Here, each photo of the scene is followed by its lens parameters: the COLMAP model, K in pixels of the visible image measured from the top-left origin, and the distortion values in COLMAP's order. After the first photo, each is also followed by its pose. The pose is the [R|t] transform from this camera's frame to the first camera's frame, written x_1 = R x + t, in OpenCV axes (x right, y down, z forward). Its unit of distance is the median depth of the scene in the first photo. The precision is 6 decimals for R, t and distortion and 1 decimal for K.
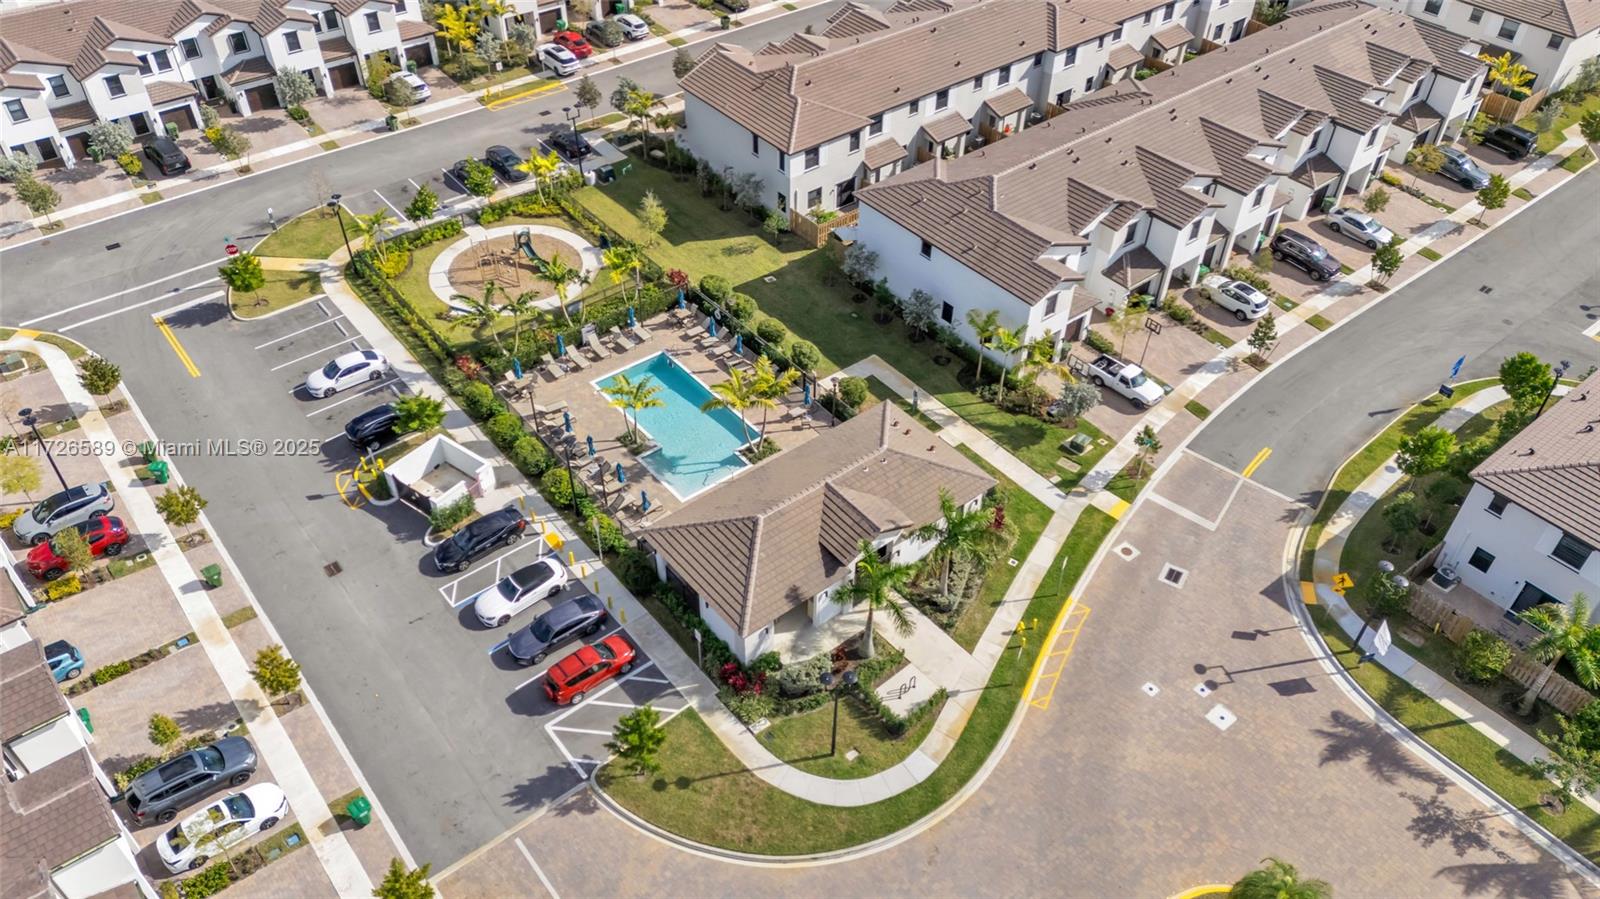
lens RADIAL K [[1172.3, 0, 811.2], [0, 1172.3, 444.1], [0, 0, 1]] dist [0.011009, -0.007643]
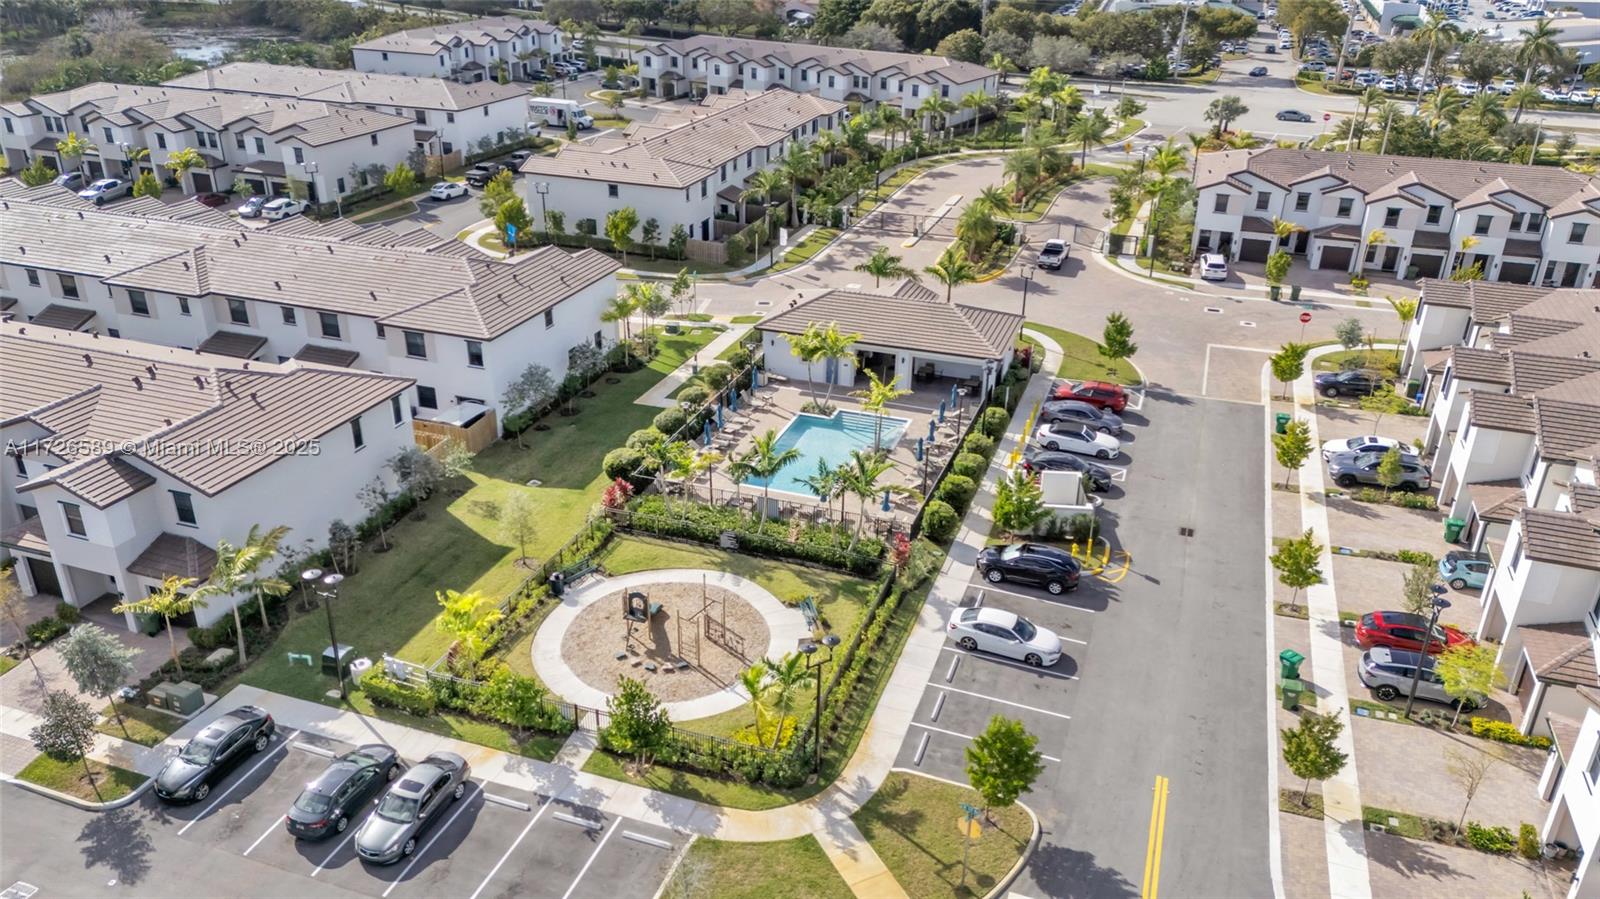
lens RADIAL K [[1172.3, 0, 809.6], [0, 1172.3, 453.8], [0, 0, 1]] dist [0.011009, -0.007643]
pose [[-0.522469, -0.388760, 0.758875, -0.862791], [0.551723, 0.524438, 0.648511, -0.669565], [-0.650098, 0.757516, -0.059515, 1.081322]]
